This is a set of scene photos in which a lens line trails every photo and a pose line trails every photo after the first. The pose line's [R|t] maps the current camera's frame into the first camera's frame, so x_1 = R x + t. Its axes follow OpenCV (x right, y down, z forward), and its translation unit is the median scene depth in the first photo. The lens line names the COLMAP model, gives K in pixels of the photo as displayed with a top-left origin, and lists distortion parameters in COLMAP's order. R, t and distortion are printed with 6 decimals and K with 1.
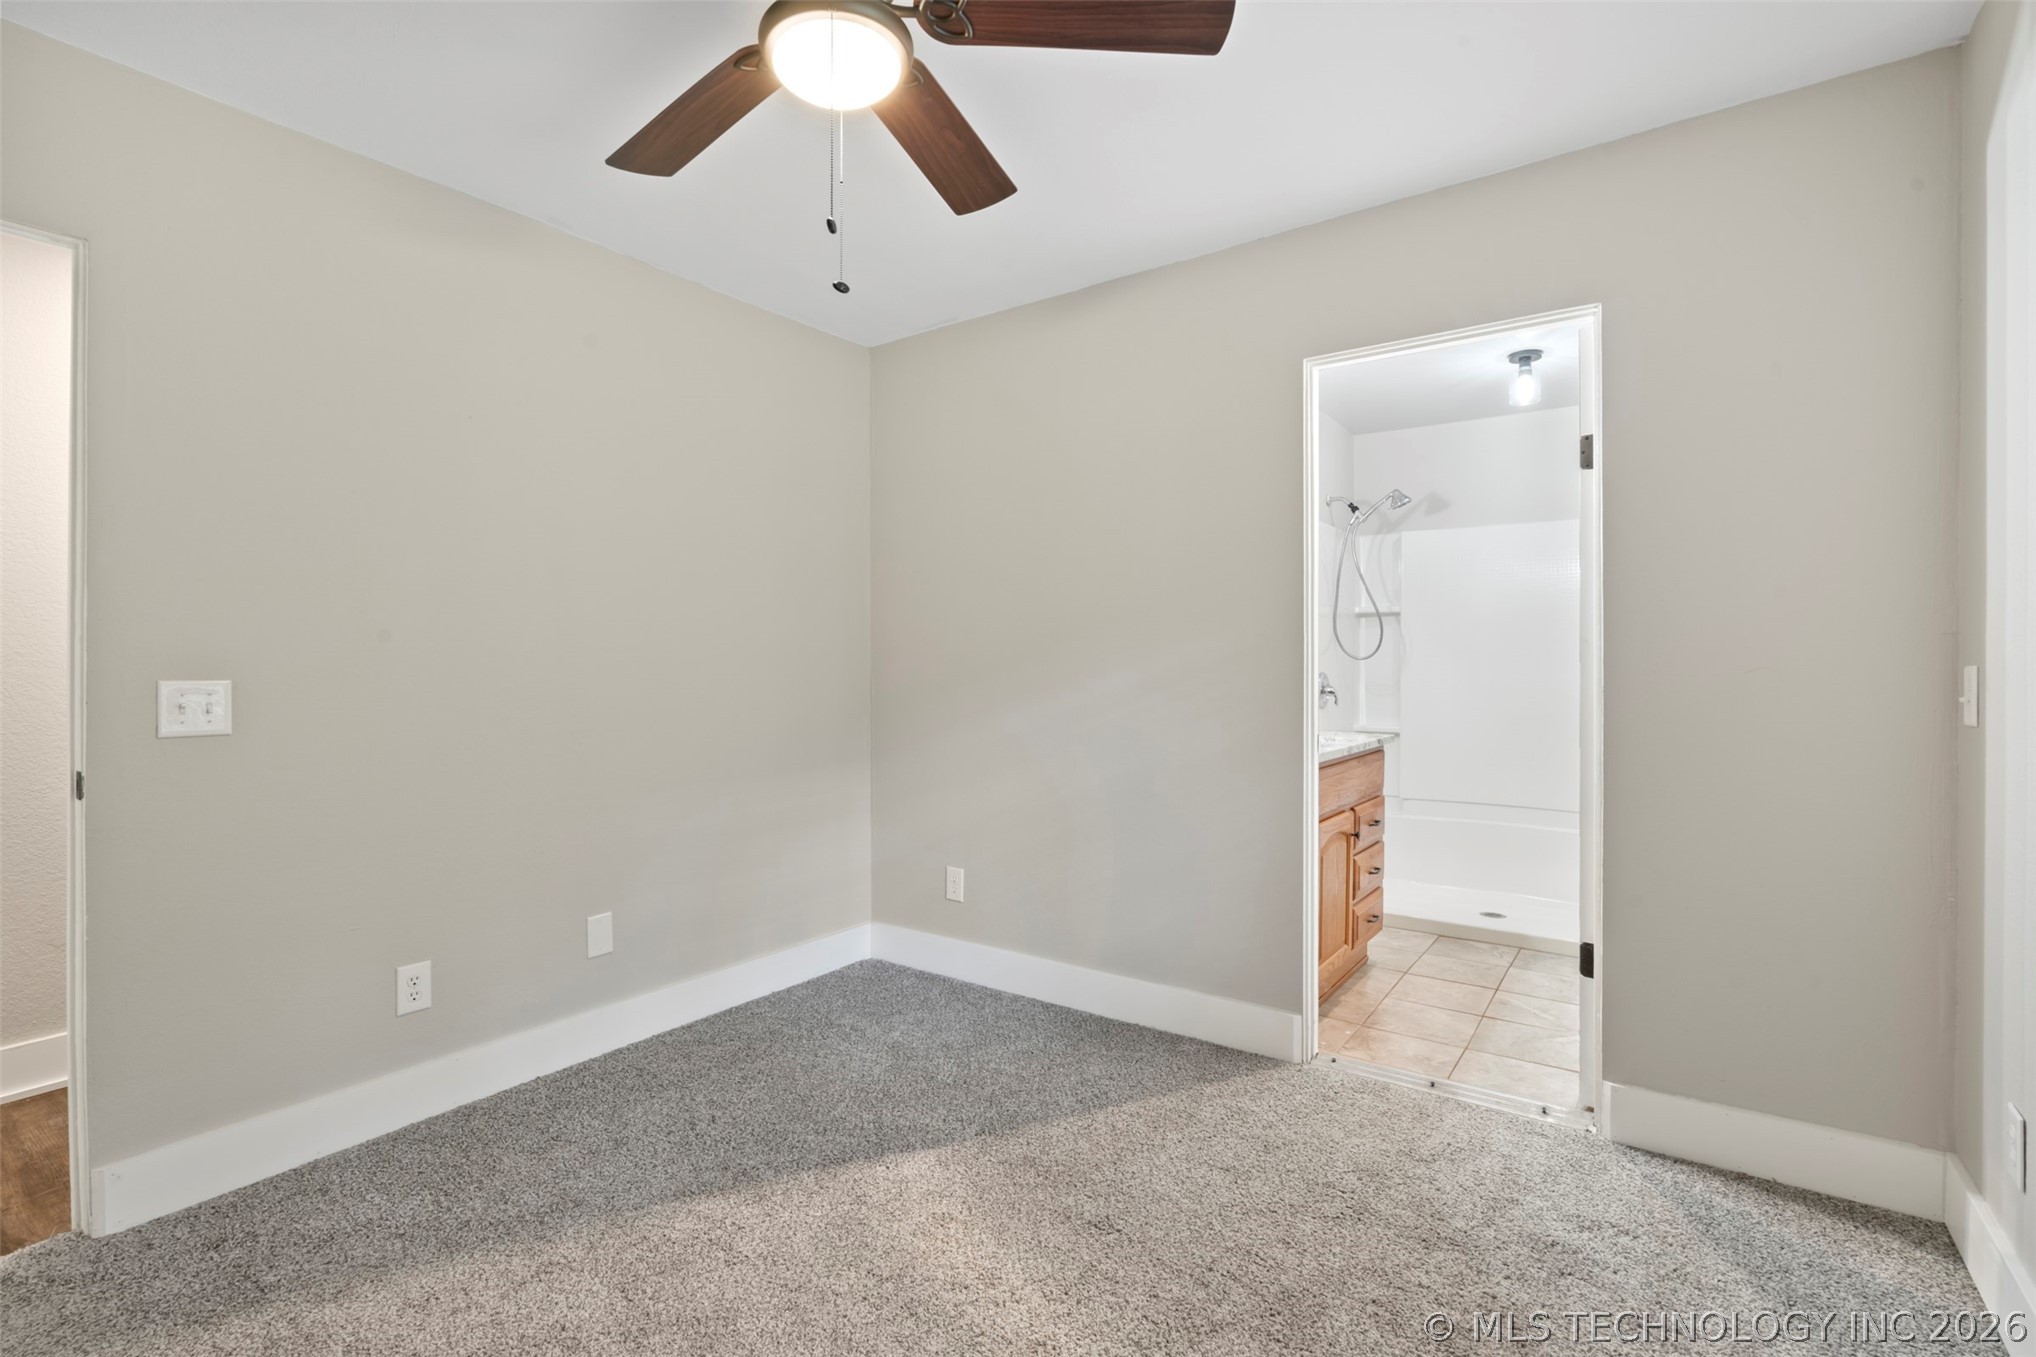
lens RADIAL K [[923.0, 0, 1024.9], [0, 923.0, 668.8], [0, 0, 1]] dist [0.011993, 0.000340]
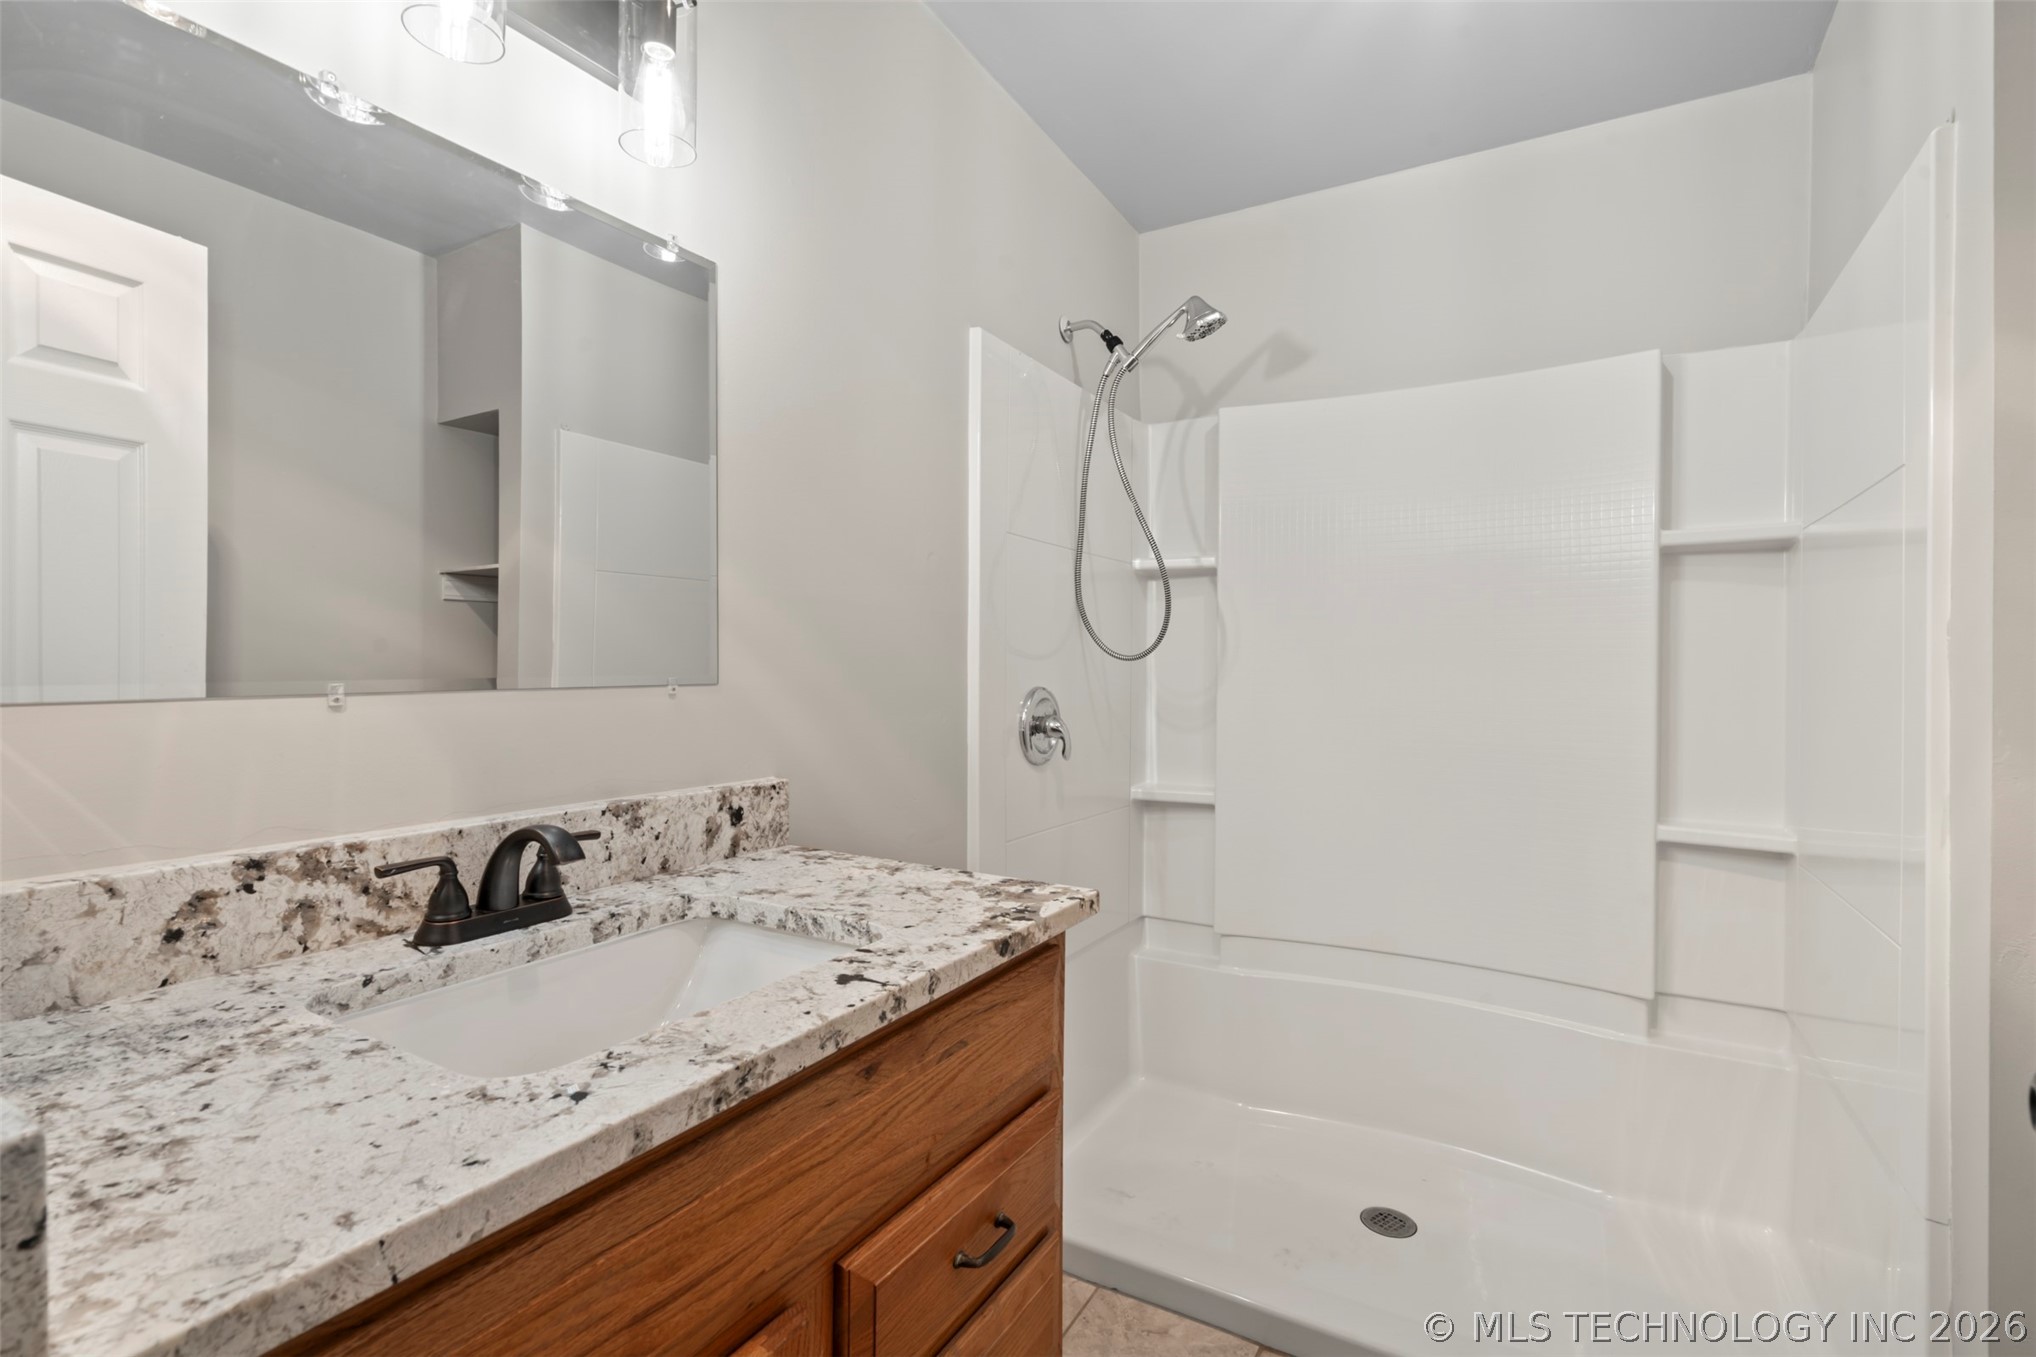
lens RADIAL K [[923.0, 0, 1020.3], [0, 923.0, 669.7], [0, 0, 1]] dist [0.011993, 0.000340]
pose [[0.995254, 0.029093, 0.092862, 0.270962], [-0.029841, 0.999532, 0.006681, -0.009218], [-0.092624, -0.009420, 0.995657, 0.536053]]
